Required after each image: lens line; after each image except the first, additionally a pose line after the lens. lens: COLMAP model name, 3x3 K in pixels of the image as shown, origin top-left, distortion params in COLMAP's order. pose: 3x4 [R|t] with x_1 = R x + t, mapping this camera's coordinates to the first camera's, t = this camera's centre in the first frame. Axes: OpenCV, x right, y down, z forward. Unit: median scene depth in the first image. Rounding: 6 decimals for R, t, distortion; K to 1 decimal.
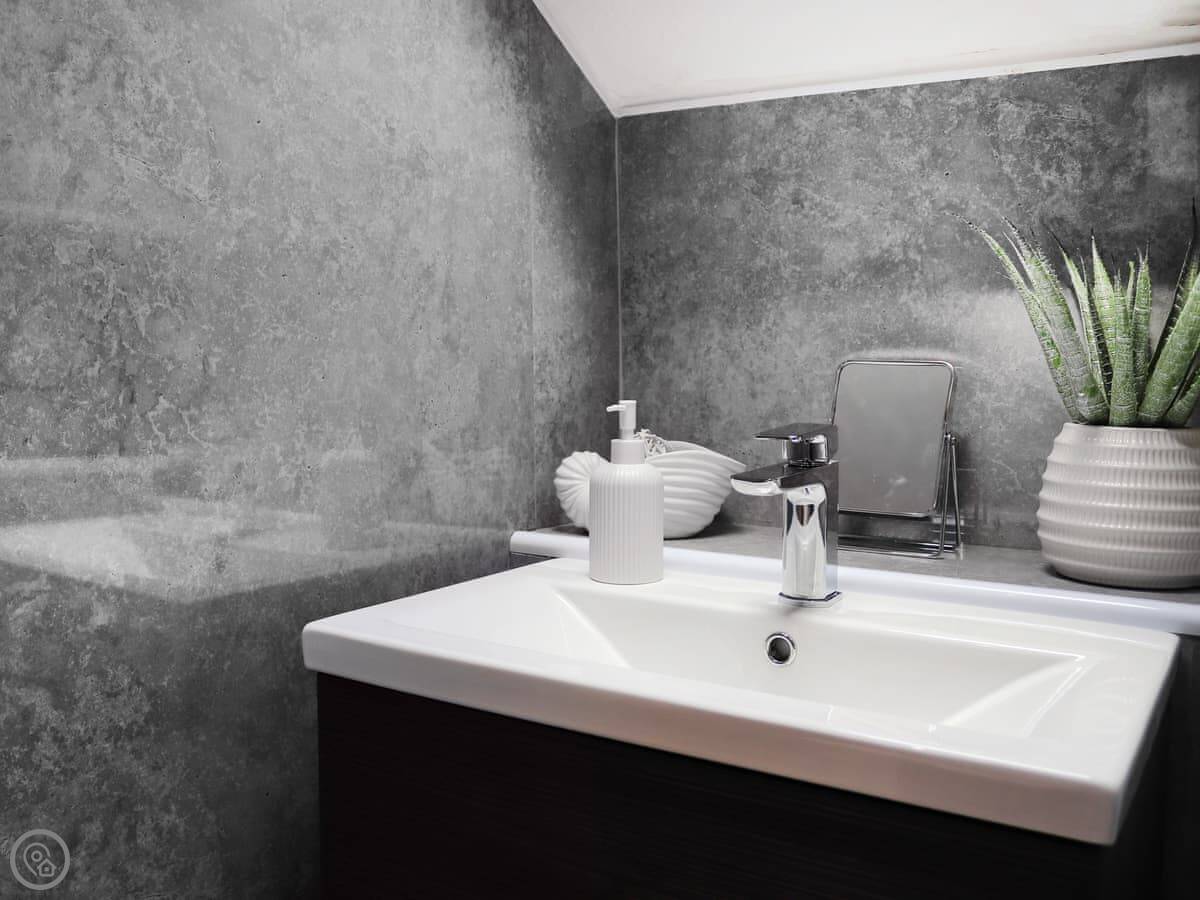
lens RADIAL K [[668.7, 0, 600.0], [0, 668.7, 450.0], [0, 0, 1]] dist [-0.029370, 0.001395]
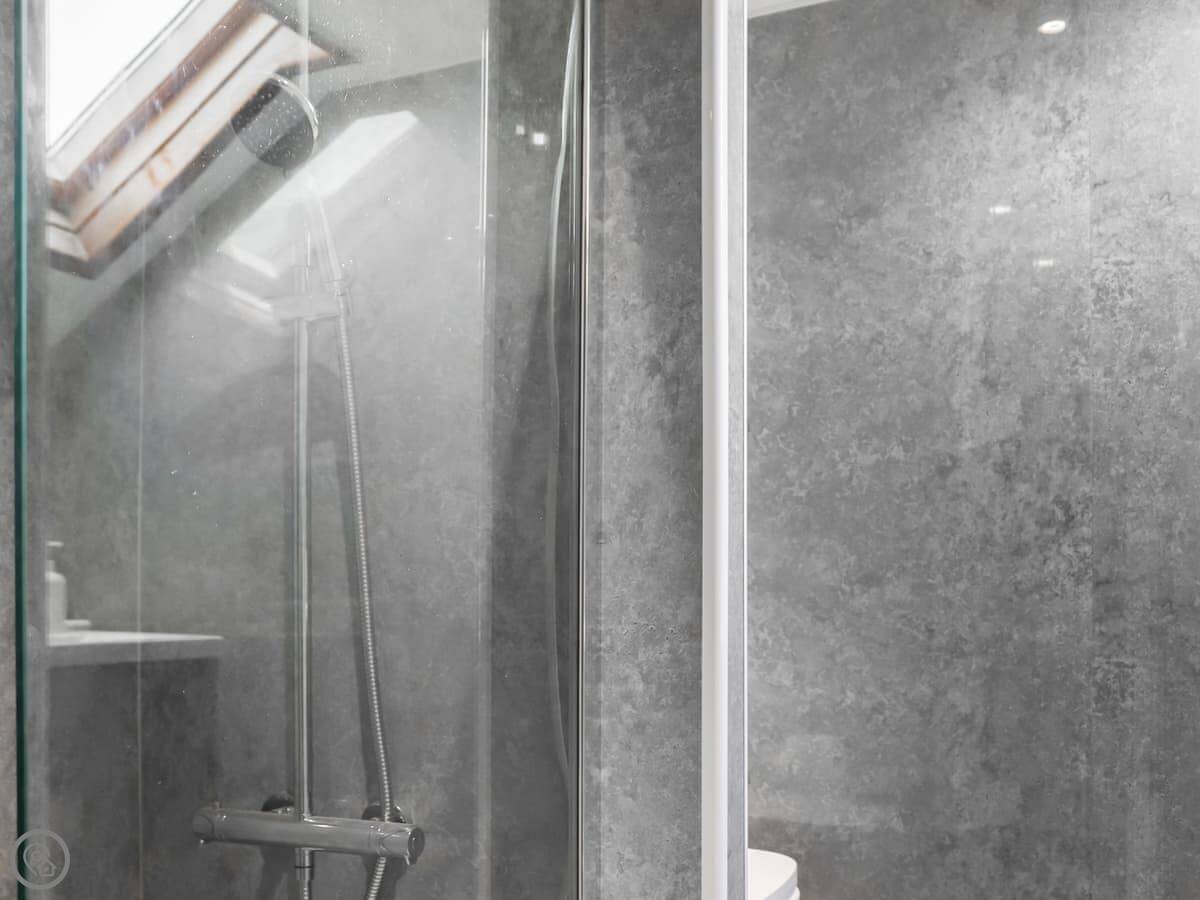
lens RADIAL K [[451.7, 0, 600.0], [0, 451.7, 450.0], [0, 0, 1]] dist [-0.022848, 0.006193]
pose [[0.592318, 0.014039, -0.805582, -0.002171], [0.008352, 0.999687, 0.023563, -0.131155], [0.805661, -0.020685, 0.592016, 0.001877]]
